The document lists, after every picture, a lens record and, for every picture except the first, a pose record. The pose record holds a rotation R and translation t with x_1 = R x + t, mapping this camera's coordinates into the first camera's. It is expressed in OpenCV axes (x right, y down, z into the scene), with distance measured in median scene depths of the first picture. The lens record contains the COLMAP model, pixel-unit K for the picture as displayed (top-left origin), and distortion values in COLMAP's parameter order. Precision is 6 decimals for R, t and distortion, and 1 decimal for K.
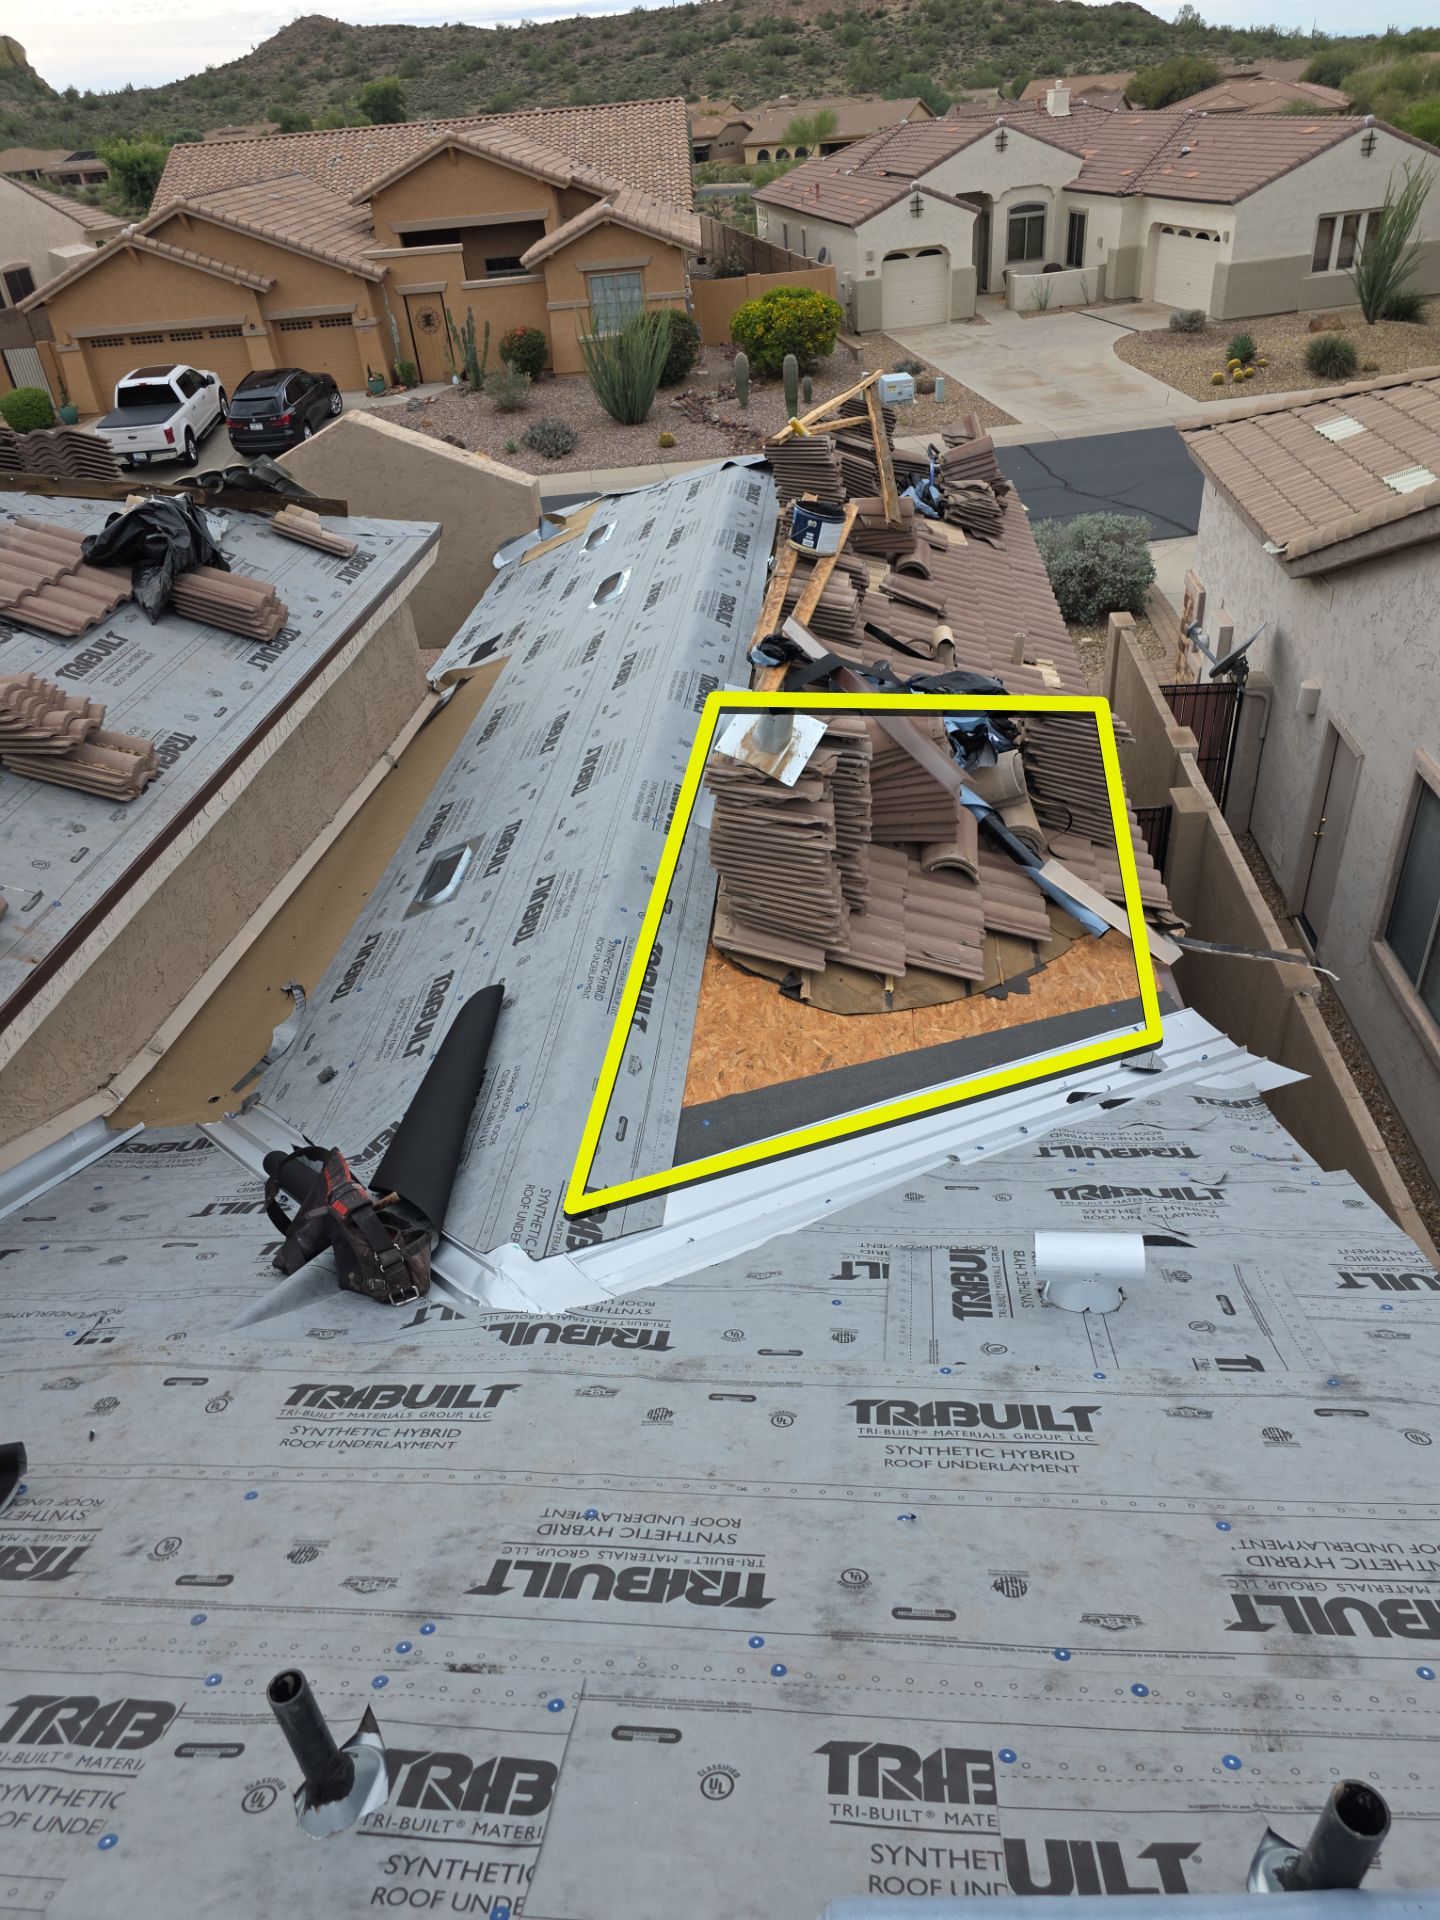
lens RADIAL K [[1289.0, 0, 725.2], [0, 1289.0, 962.5], [0, 0, 1]] dist [0.064040, -0.054585]
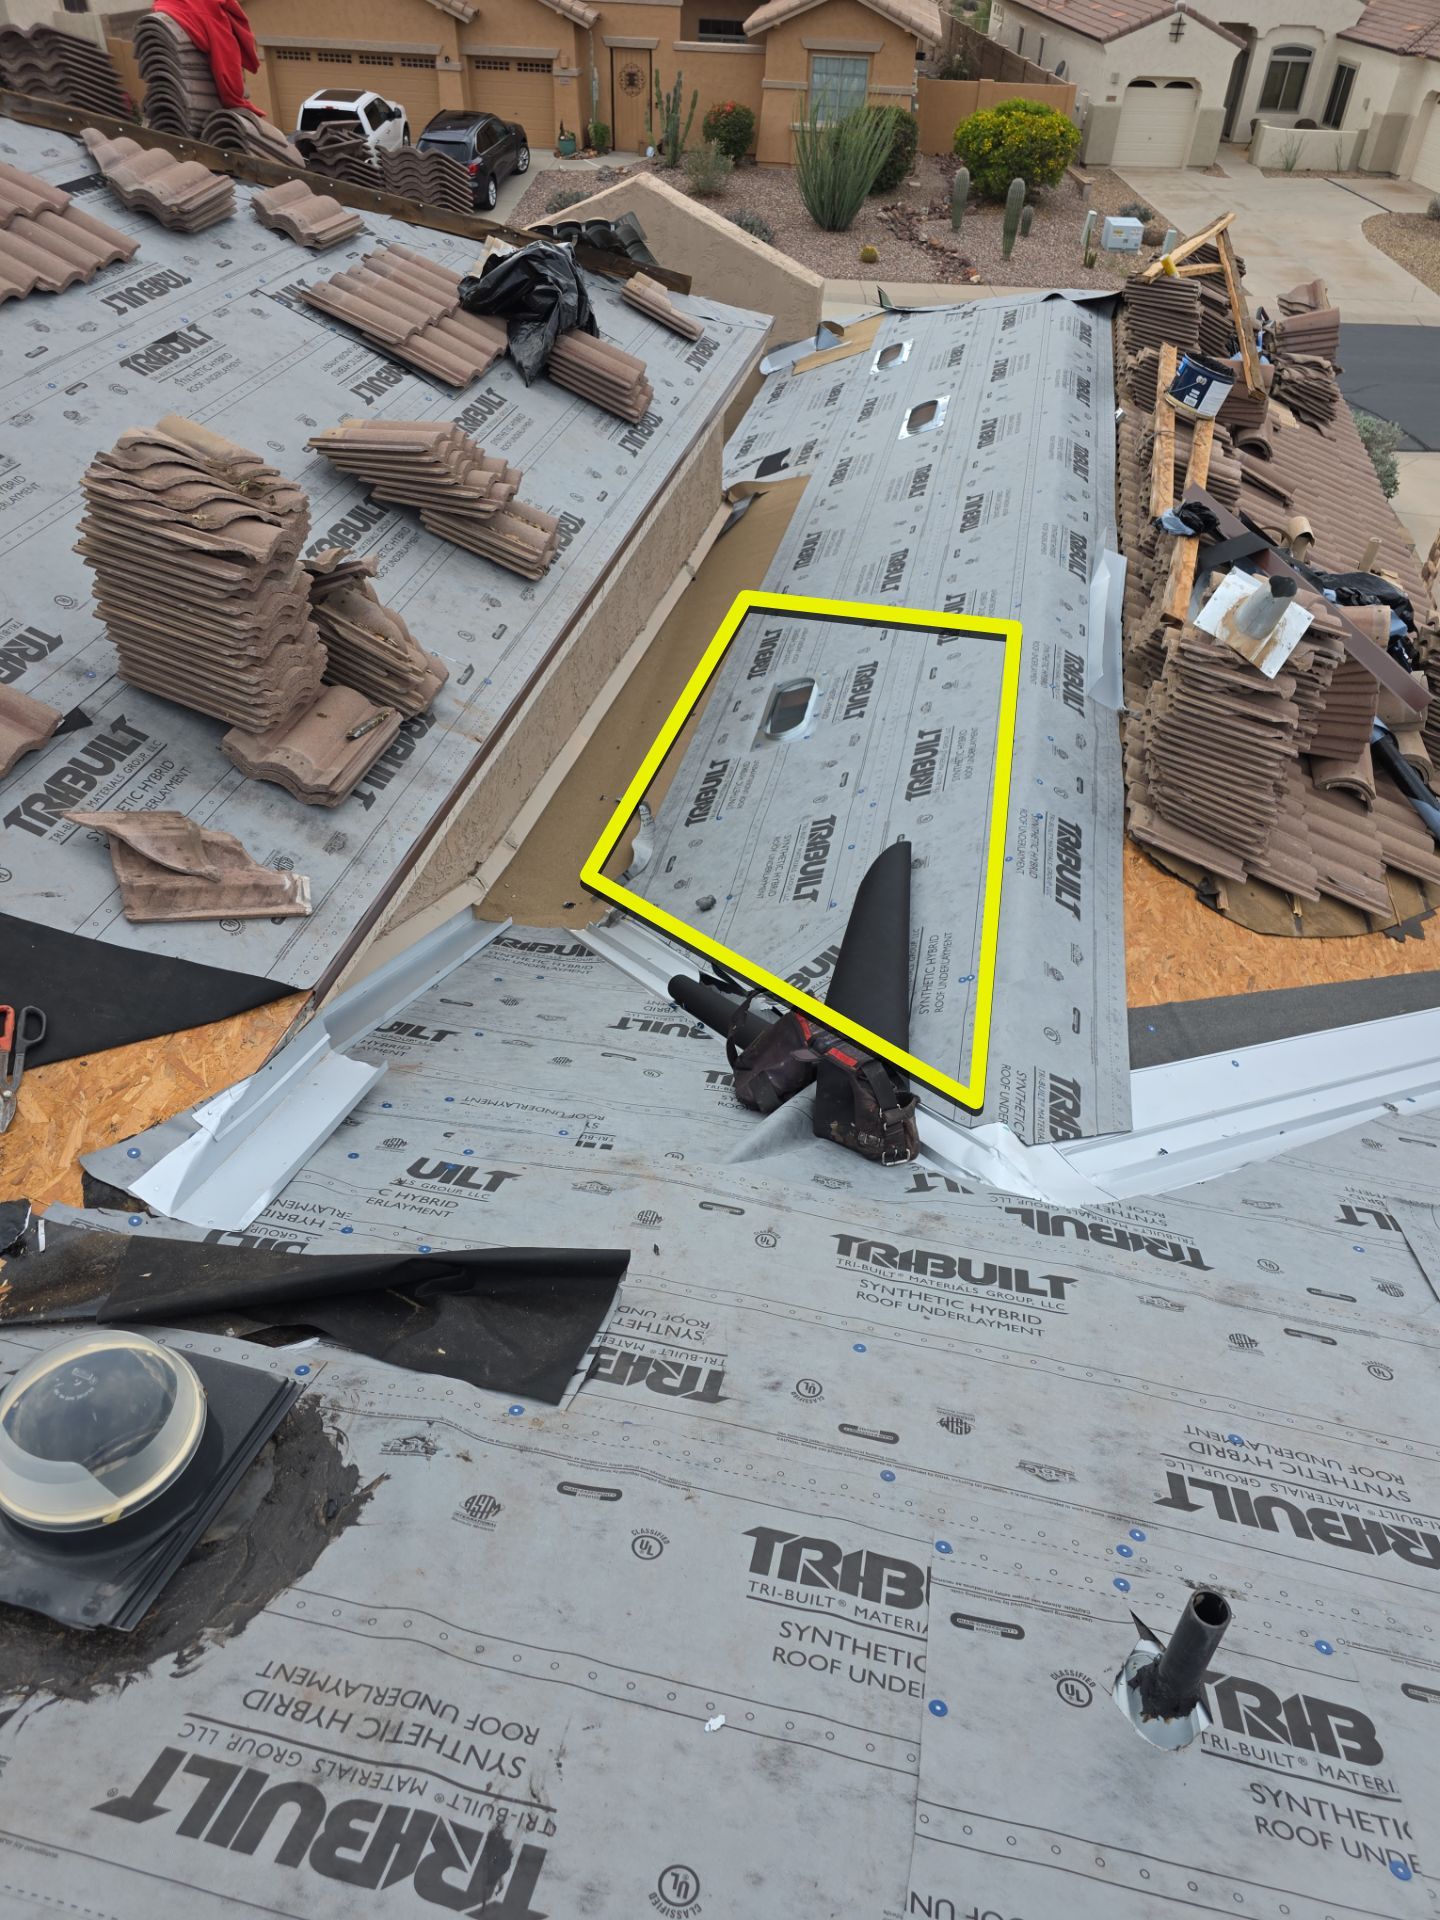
lens RADIAL K [[1291.9, 0, 721.4], [0, 1291.9, 975.8], [0, 0, 1]] dist [0.055763, -0.047791]
pose [[0.984870, 0.171187, -0.026926, -0.033231], [-0.166525, 0.977915, 0.126303, 0.002084], [0.047952, -0.119908, 0.991626, 0.004622]]
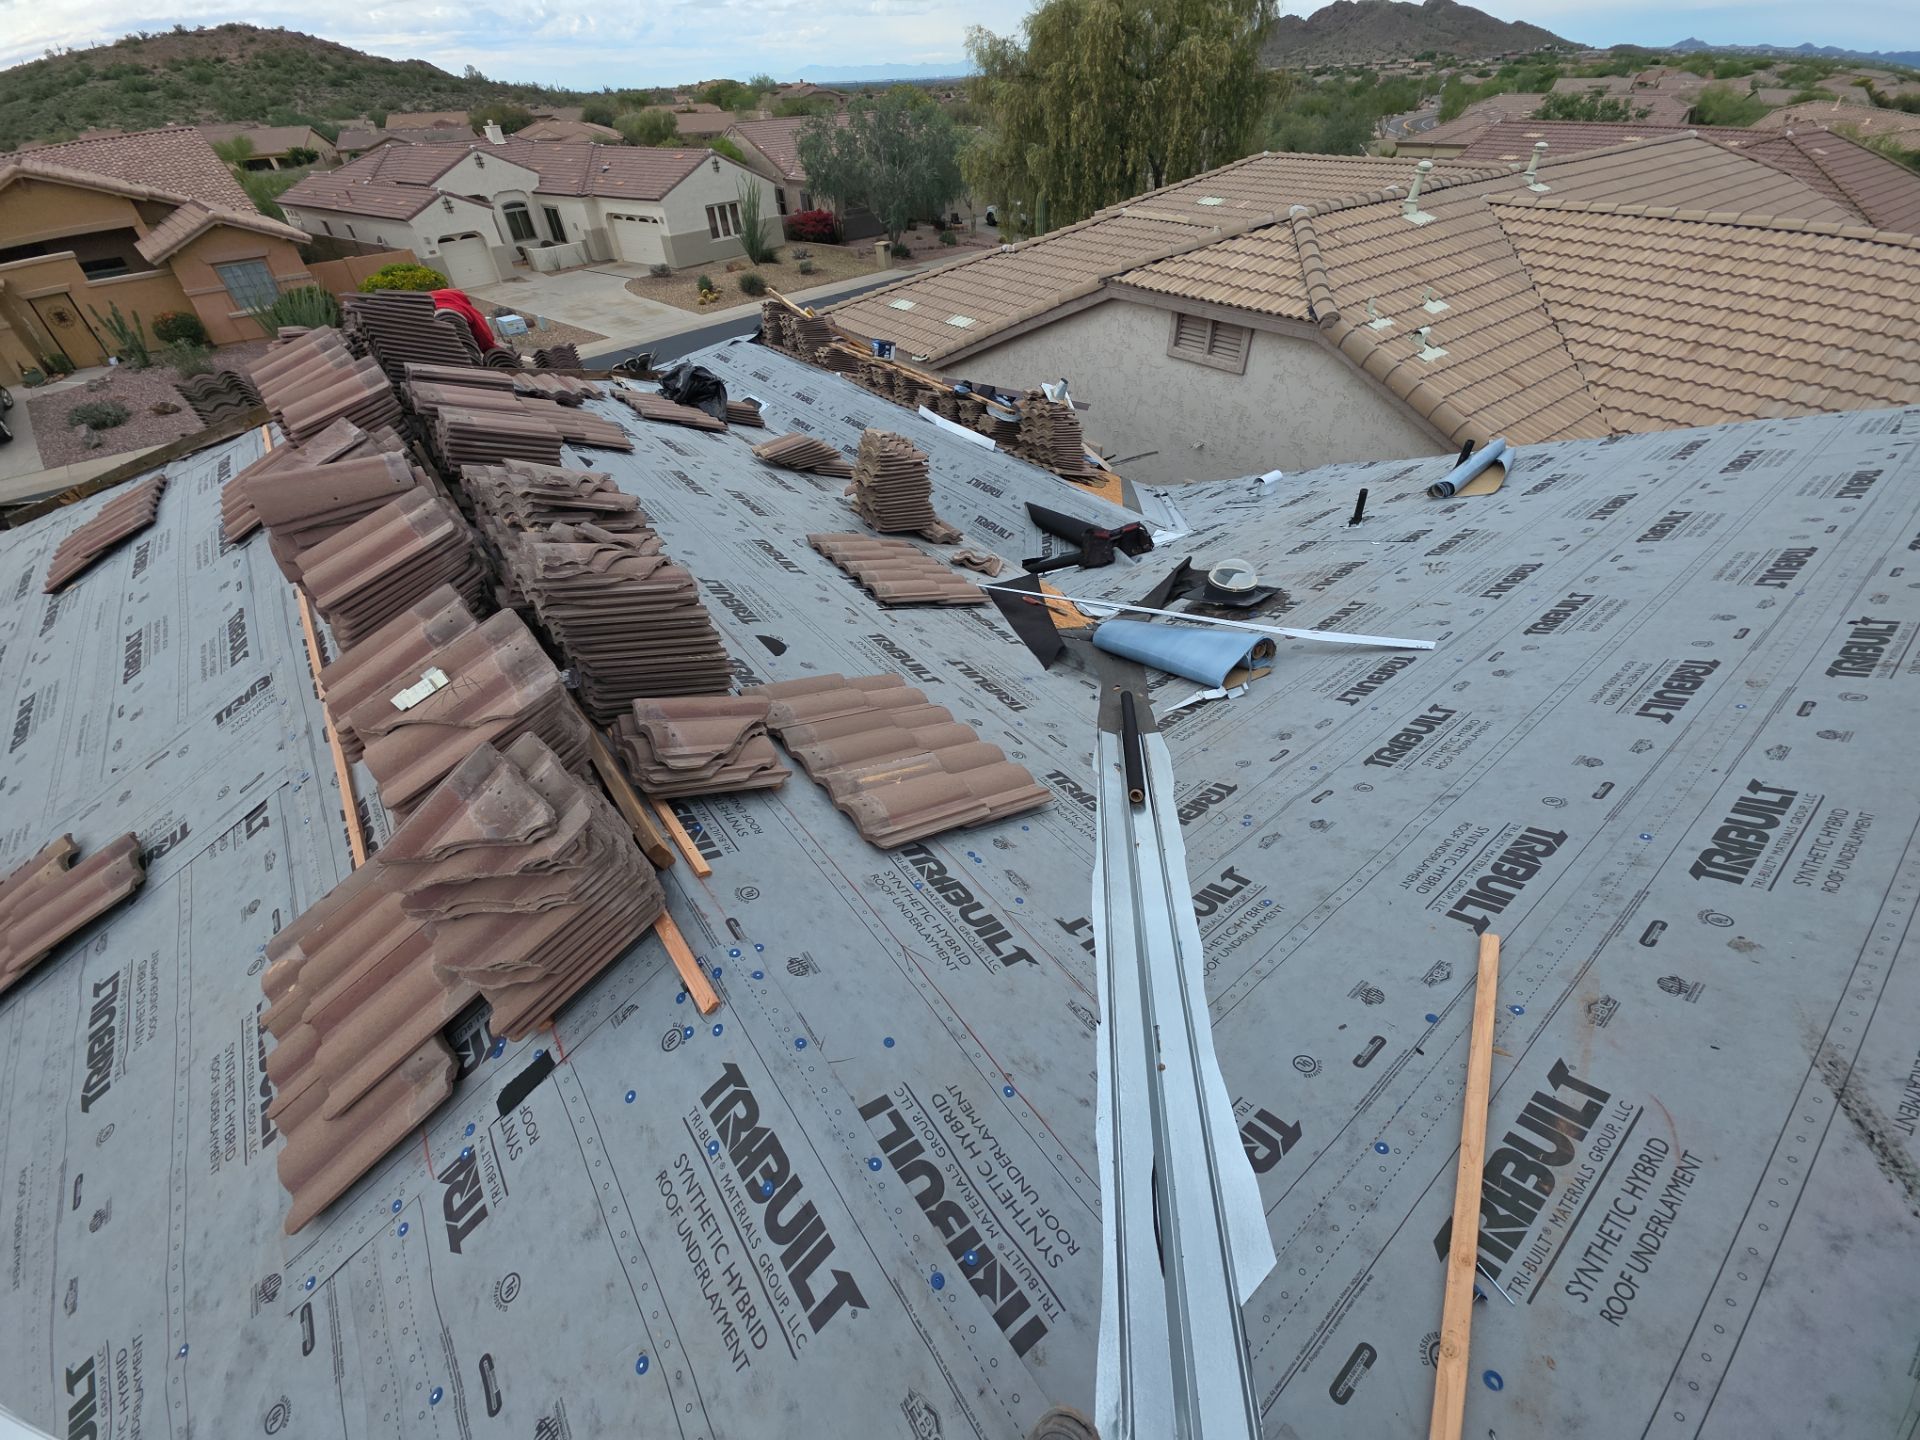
lens RADIAL K [[759.1, 0, 963.0], [0, 759.1, 716.2], [0, 0, 1]] dist [0.015091, -0.007854]
pose [[0.733522, -0.395950, 0.552421, -0.162025], [0.356227, 0.916172, 0.183661, 0.010520], [-0.578834, 0.062068, 0.813080, -0.022342]]
